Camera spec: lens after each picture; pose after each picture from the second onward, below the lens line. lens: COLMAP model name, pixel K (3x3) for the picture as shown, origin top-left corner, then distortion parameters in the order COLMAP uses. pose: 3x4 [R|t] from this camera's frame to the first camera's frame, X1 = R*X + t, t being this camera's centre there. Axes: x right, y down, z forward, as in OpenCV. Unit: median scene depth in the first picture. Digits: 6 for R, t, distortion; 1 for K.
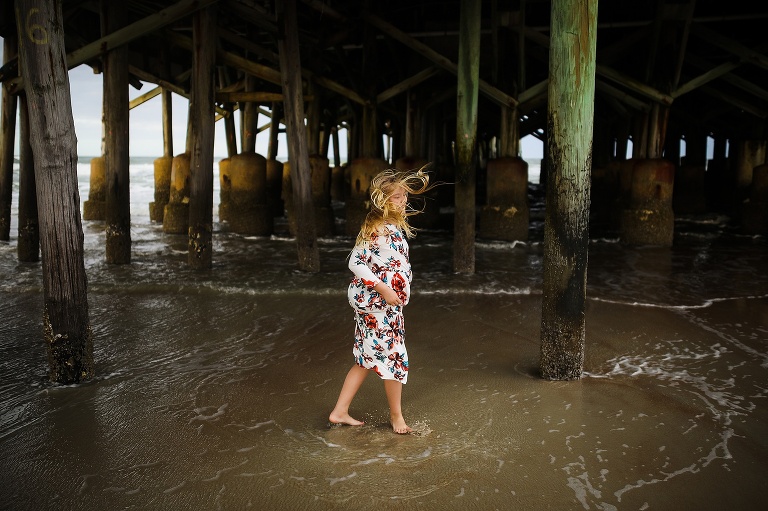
lens RADIAL K [[663.5, 0, 384.0], [0, 663.5, 255.5], [0, 0, 1]] dist [0.016390, 0.008989]
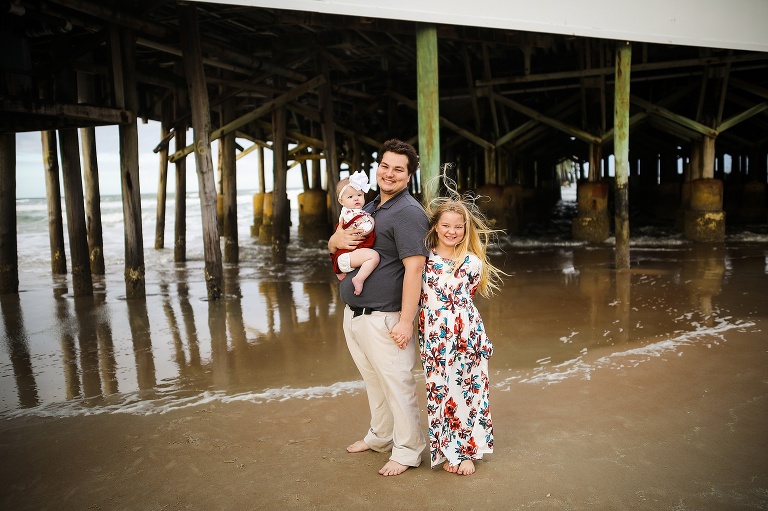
lens RADIAL K [[617.3, 0, 384.0], [0, 617.3, 255.5], [0, 0, 1]] dist [-0.008111, 0.009309]
pose [[0.991314, -0.027217, -0.128669, 0.120884], [0.023479, 0.999260, -0.030482, 0.038427], [0.129403, 0.027196, 0.991219, -0.328196]]
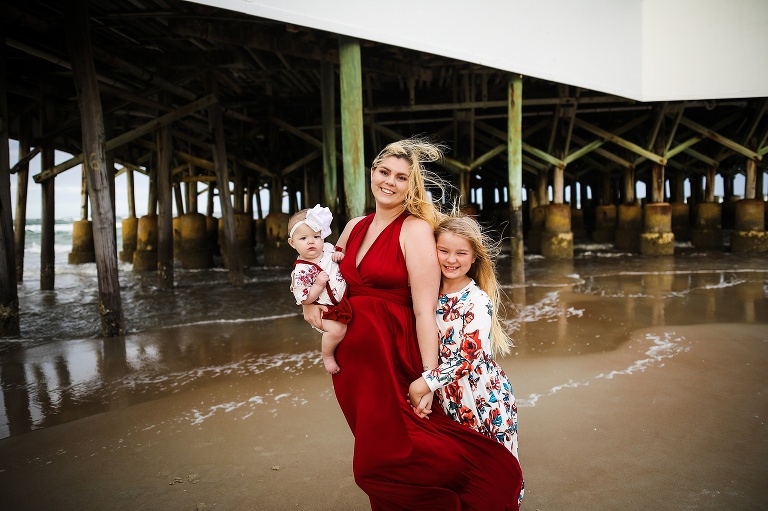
lens RADIAL K [[559.0, 0, 384.0], [0, 559.0, 255.5], [0, 0, 1]] dist [-0.034705, 0.006811]
pose [[0.989548, -0.051133, 0.134835, 0.037552], [0.059090, 0.996698, -0.055684, 0.029565], [-0.131543, 0.063069, 0.989302, -0.239945]]
